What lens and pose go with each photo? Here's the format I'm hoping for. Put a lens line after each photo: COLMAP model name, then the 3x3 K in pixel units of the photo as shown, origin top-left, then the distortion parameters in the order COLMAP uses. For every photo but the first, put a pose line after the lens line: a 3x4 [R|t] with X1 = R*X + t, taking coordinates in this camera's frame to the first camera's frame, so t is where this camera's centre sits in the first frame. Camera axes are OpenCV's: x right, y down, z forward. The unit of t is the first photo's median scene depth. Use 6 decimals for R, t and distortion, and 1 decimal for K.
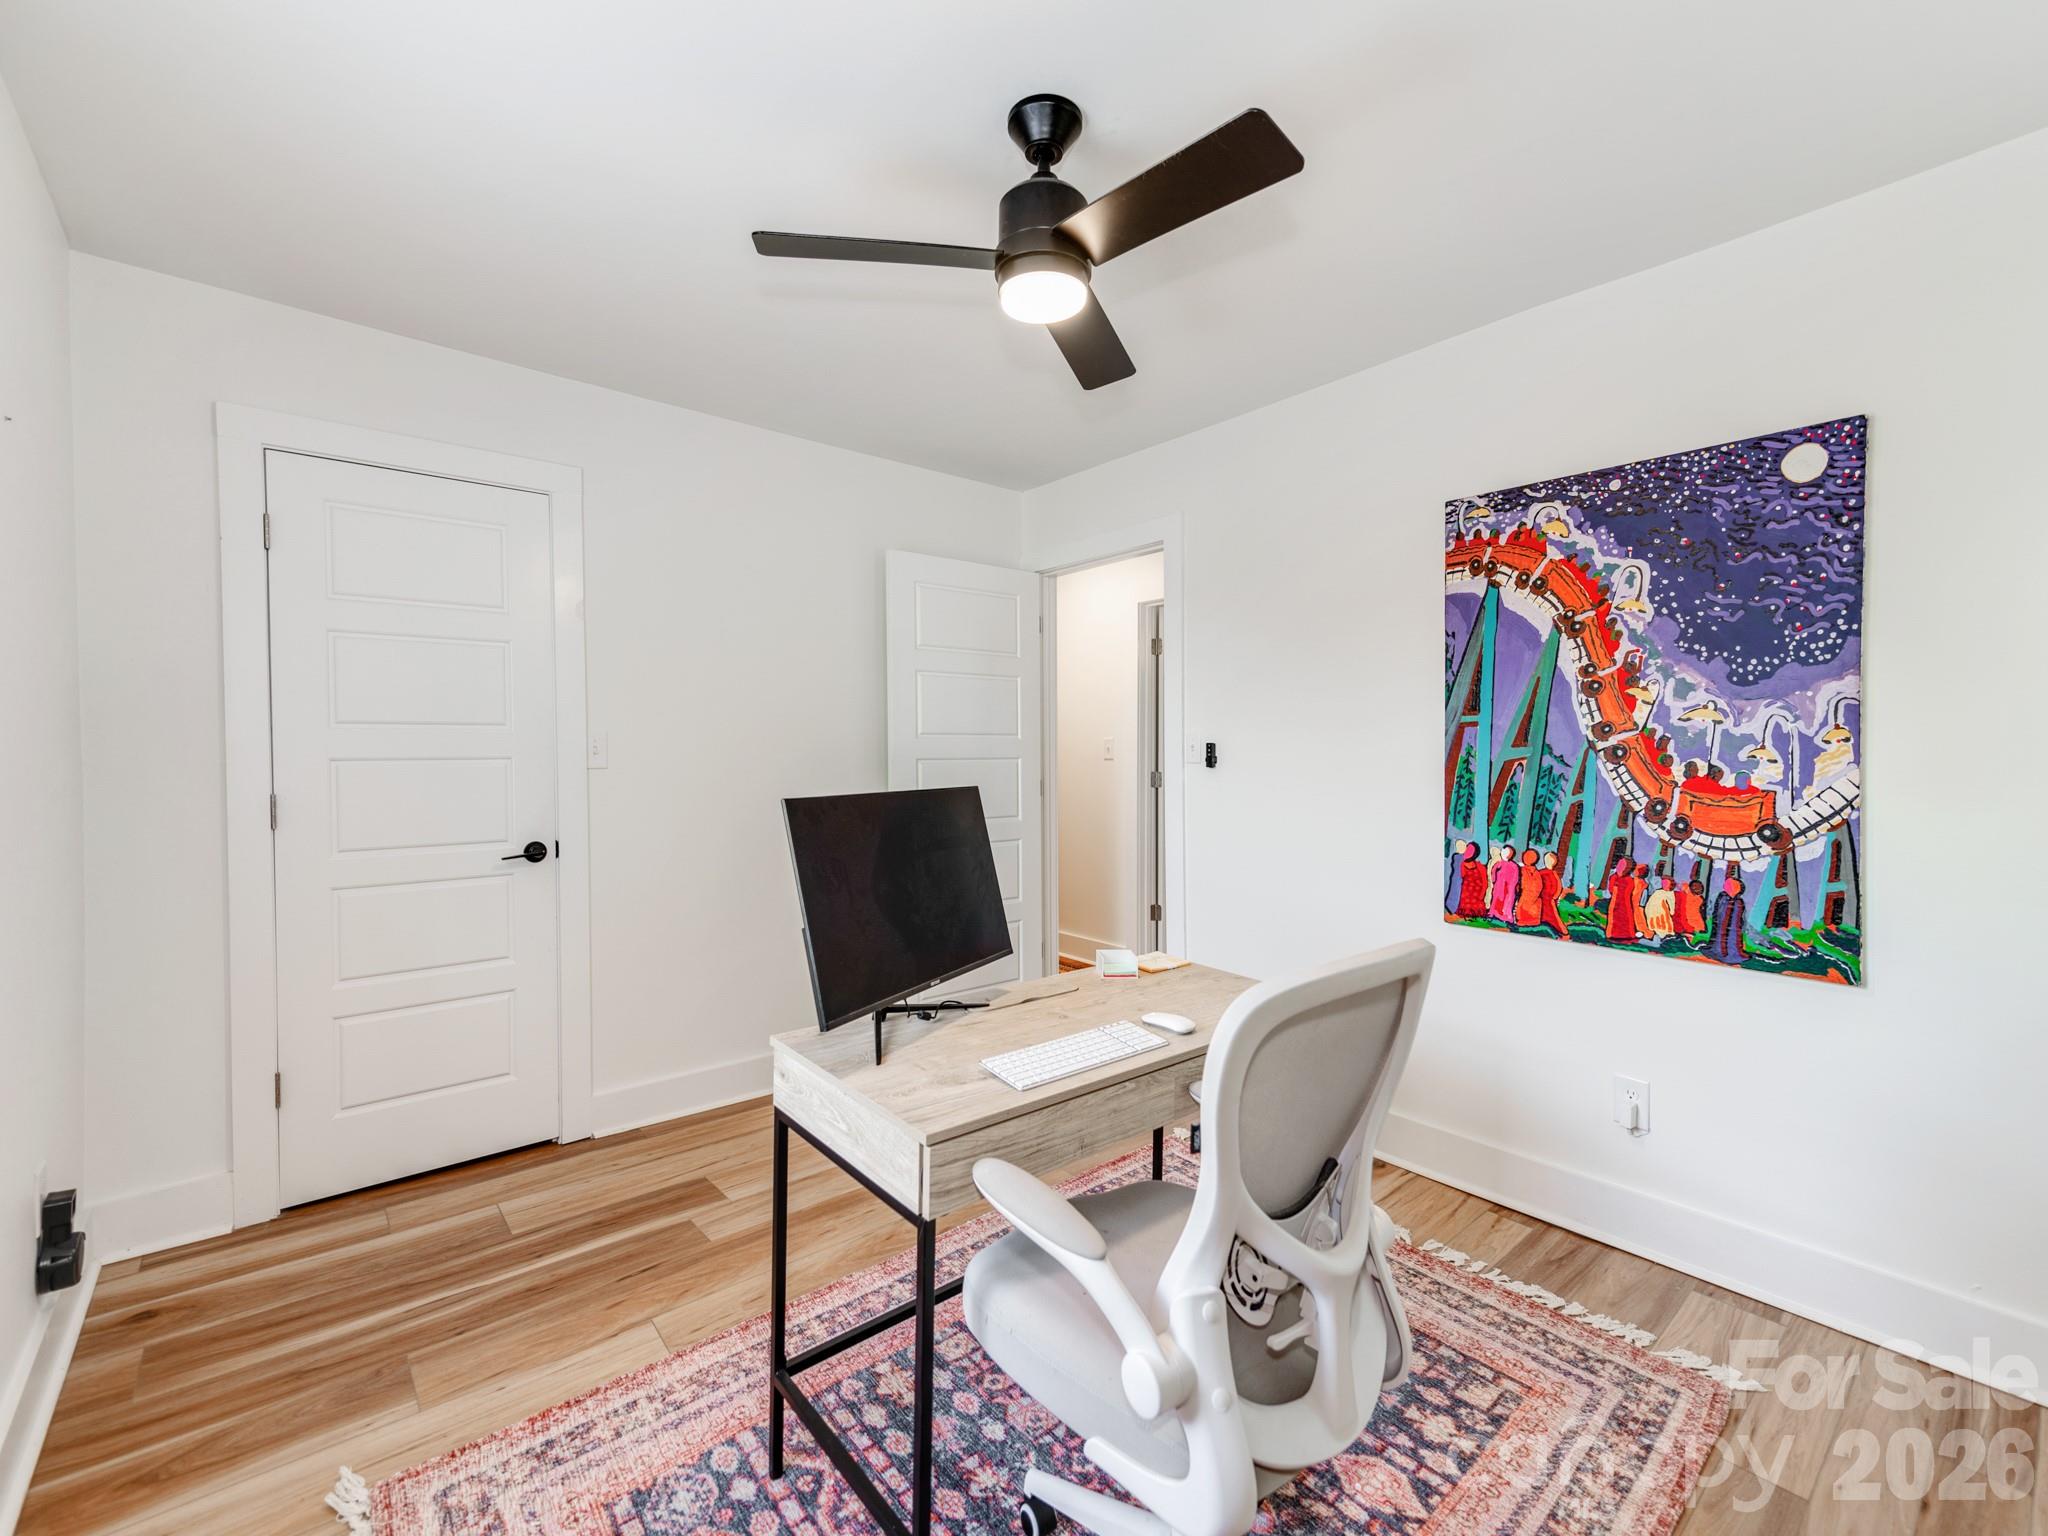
lens RADIAL K [[900.1, 0, 1024.0], [0, 900.1, 768.0], [0, 0, 1]] dist [0.001490, 0.000175]
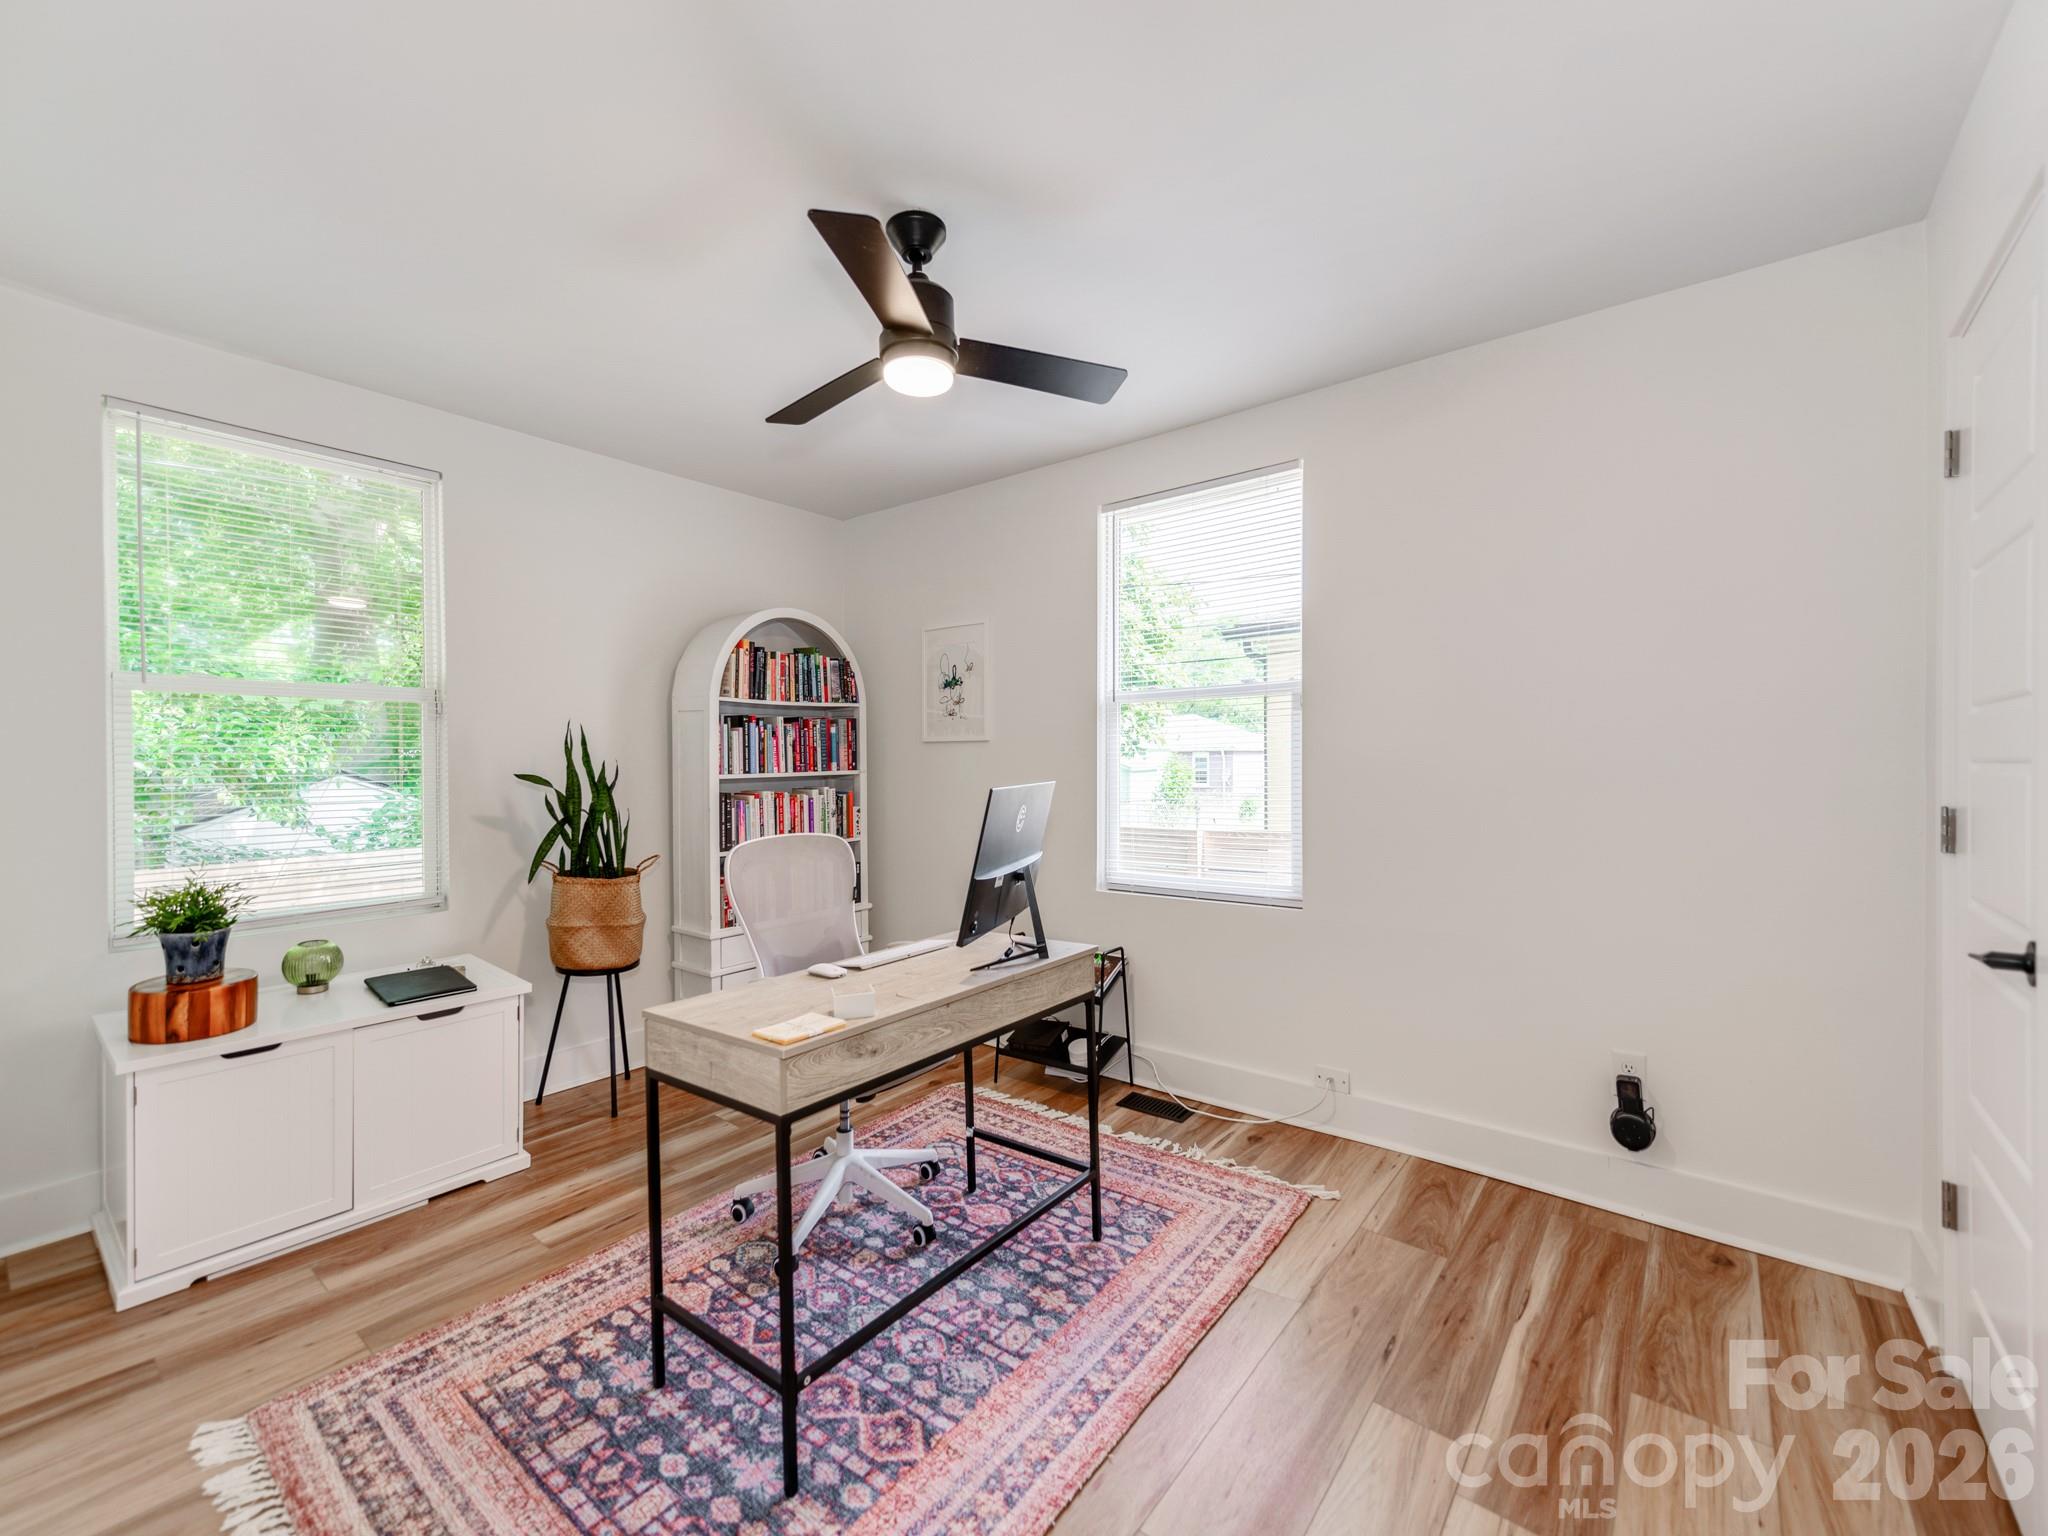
lens RADIAL K [[900.1, 0, 1024.0], [0, 900.1, 768.0], [0, 0, 1]] dist [0.001490, 0.000175]
pose [[-0.980327, 0.008608, -0.197191, 0.119957], [0.003017, 0.999585, 0.028637, -0.056382], [0.197355, 0.027479, -0.979947, 2.041714]]
